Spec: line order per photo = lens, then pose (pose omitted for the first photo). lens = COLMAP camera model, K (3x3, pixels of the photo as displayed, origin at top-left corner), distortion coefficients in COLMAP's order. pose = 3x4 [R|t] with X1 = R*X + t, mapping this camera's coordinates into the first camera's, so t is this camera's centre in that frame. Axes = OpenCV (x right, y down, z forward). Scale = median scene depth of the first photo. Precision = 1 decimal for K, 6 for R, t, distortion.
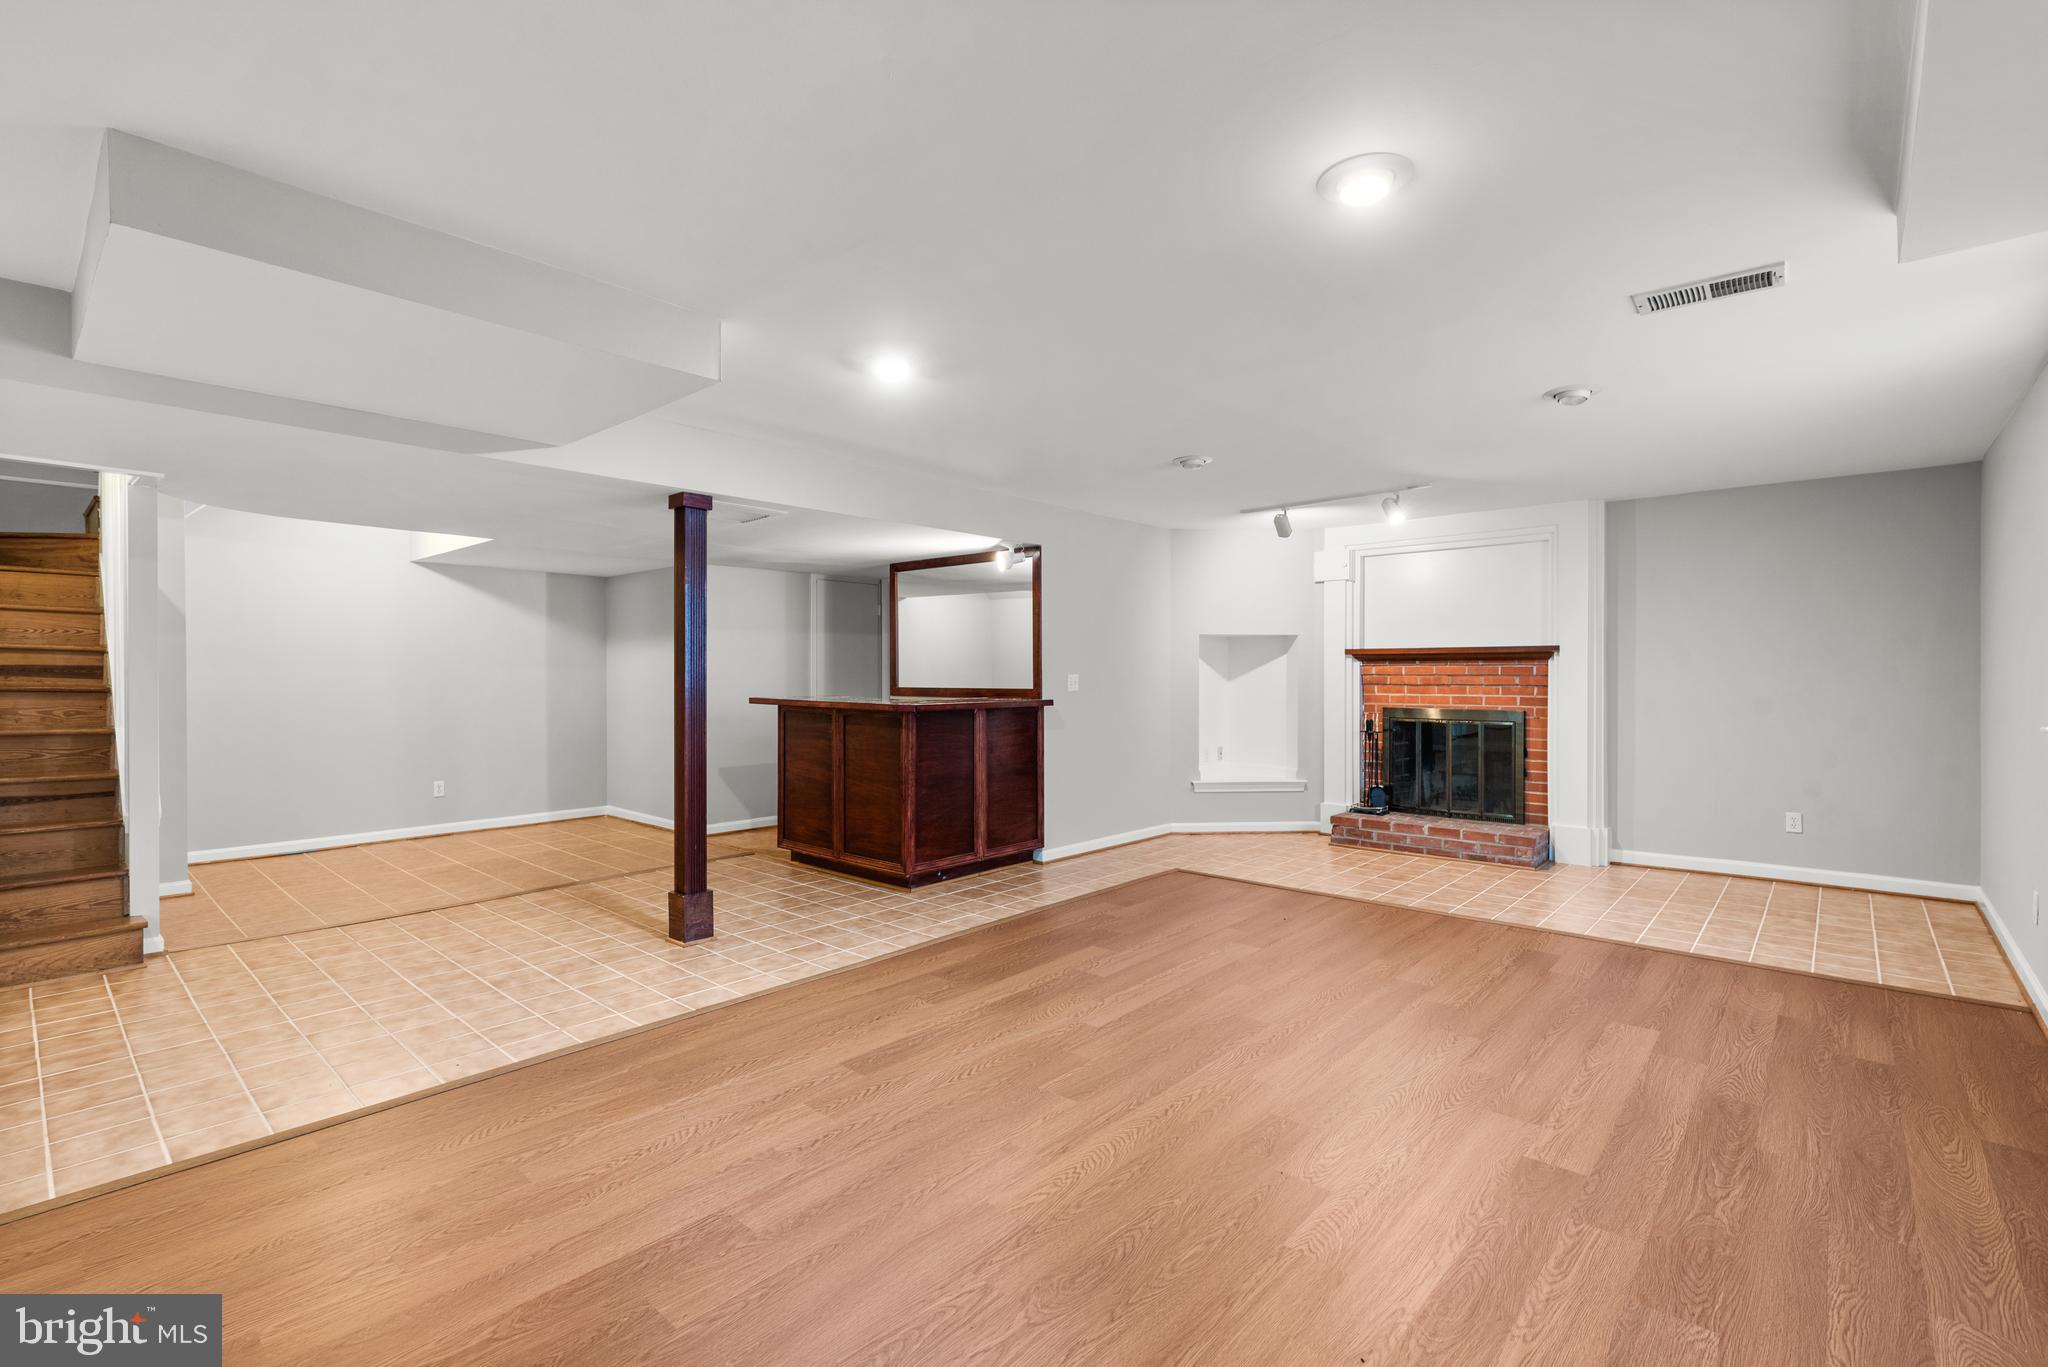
lens RADIAL K [[916.9, 0, 1026.8], [0, 916.9, 674.1], [0, 0, 1]] dist [0.002814, -0.000304]
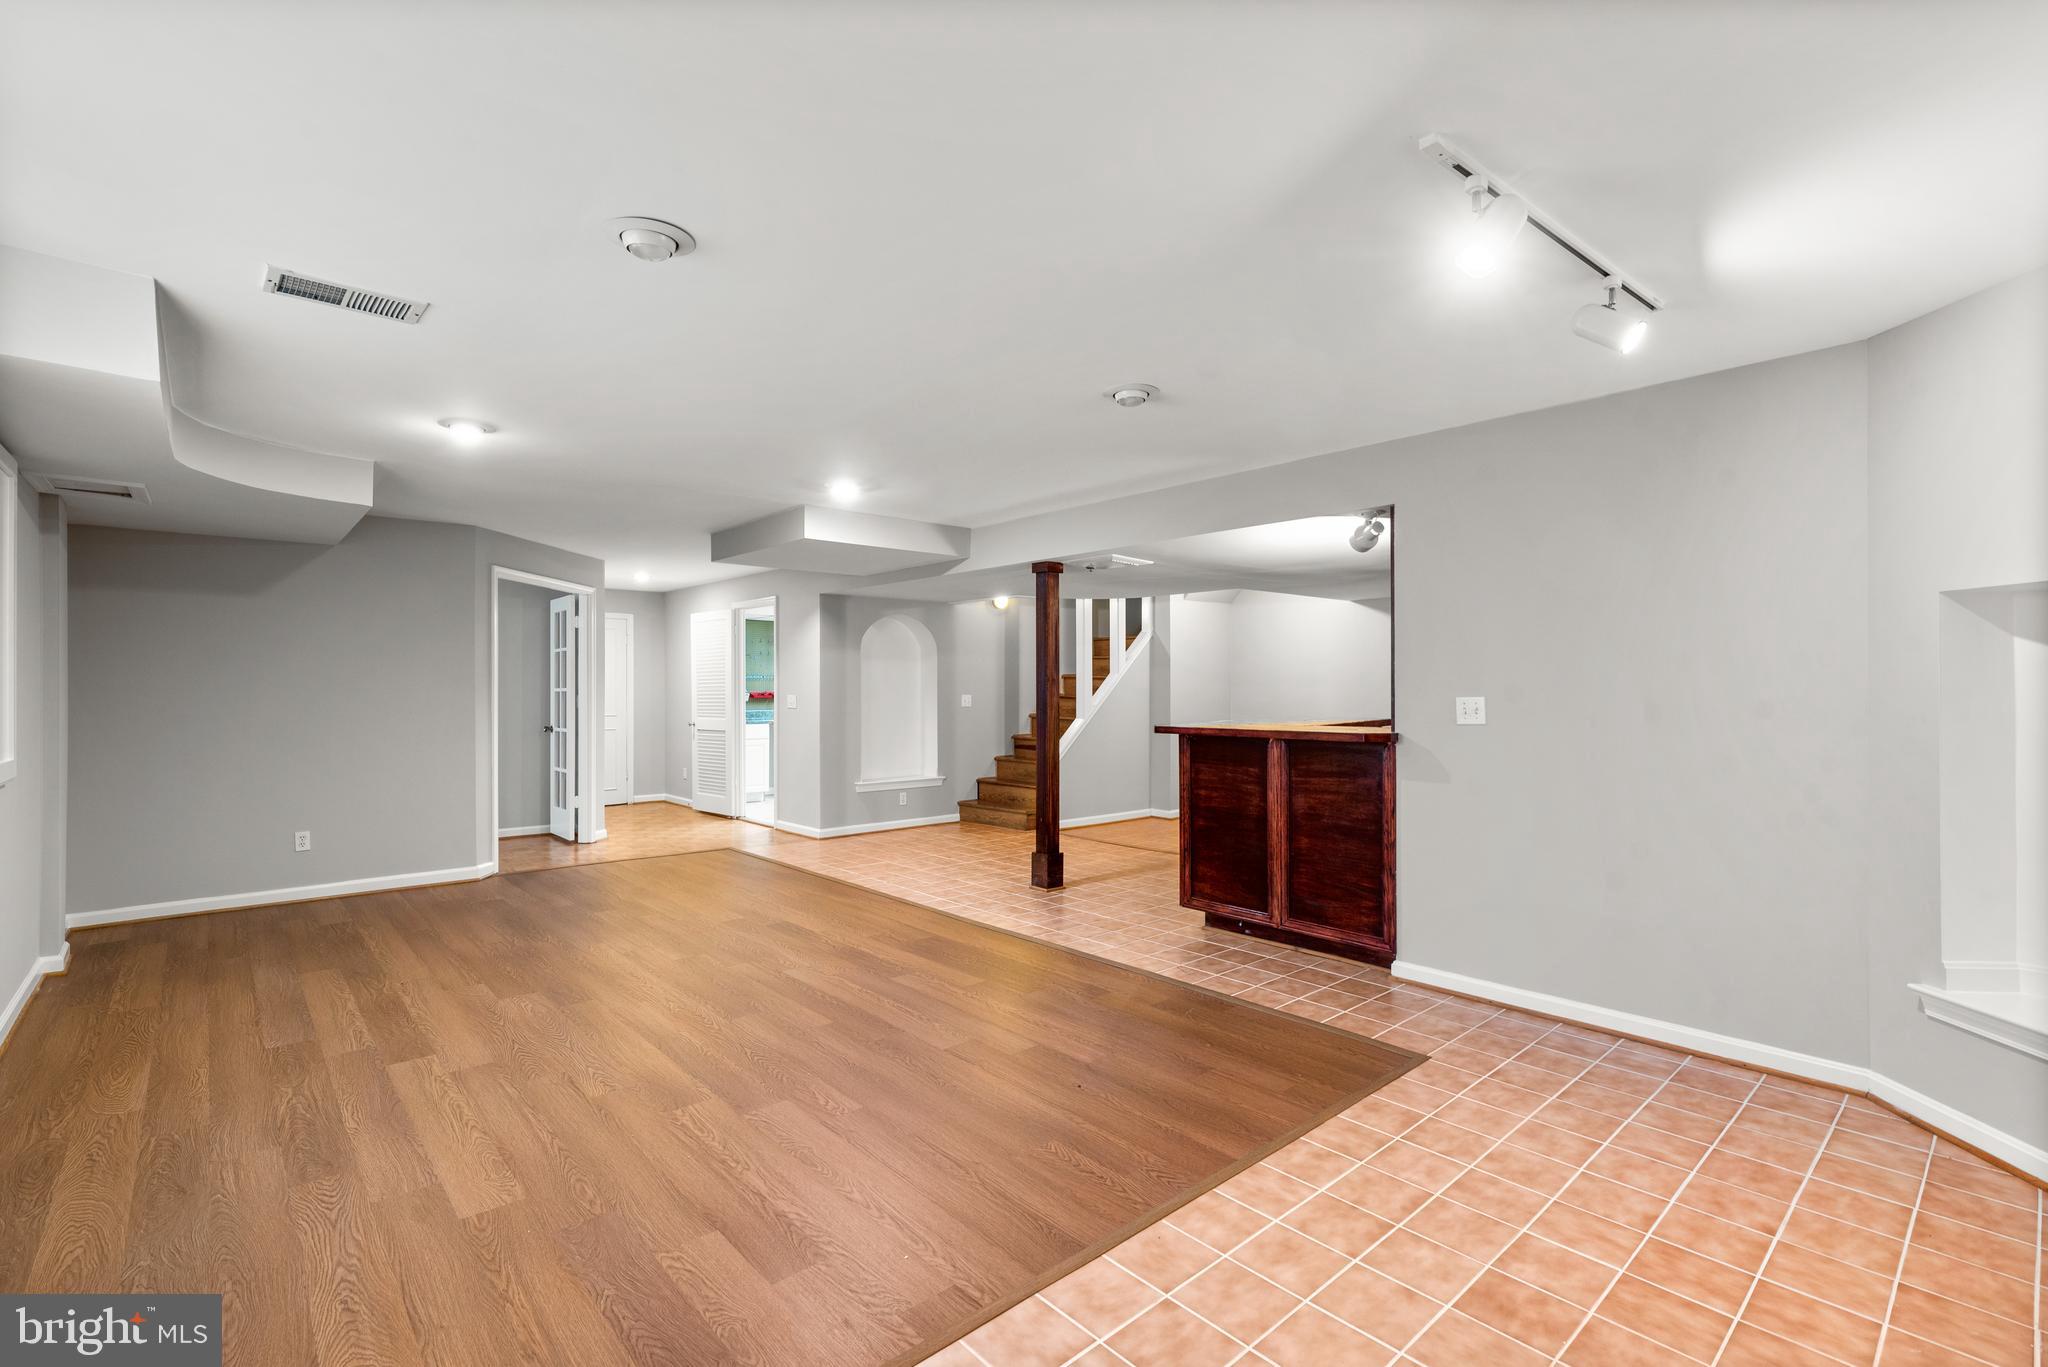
lens RADIAL K [[914.7, 0, 1021.2], [0, 914.7, 679.9], [0, 0, 1]] dist [0.000392, 0.000174]
pose [[-0.116558, -0.006175, -0.993165, 1.207769], [0.000610, 0.999980, -0.006289, -0.013011], [0.993184, -0.001338, -0.116551, 1.364602]]
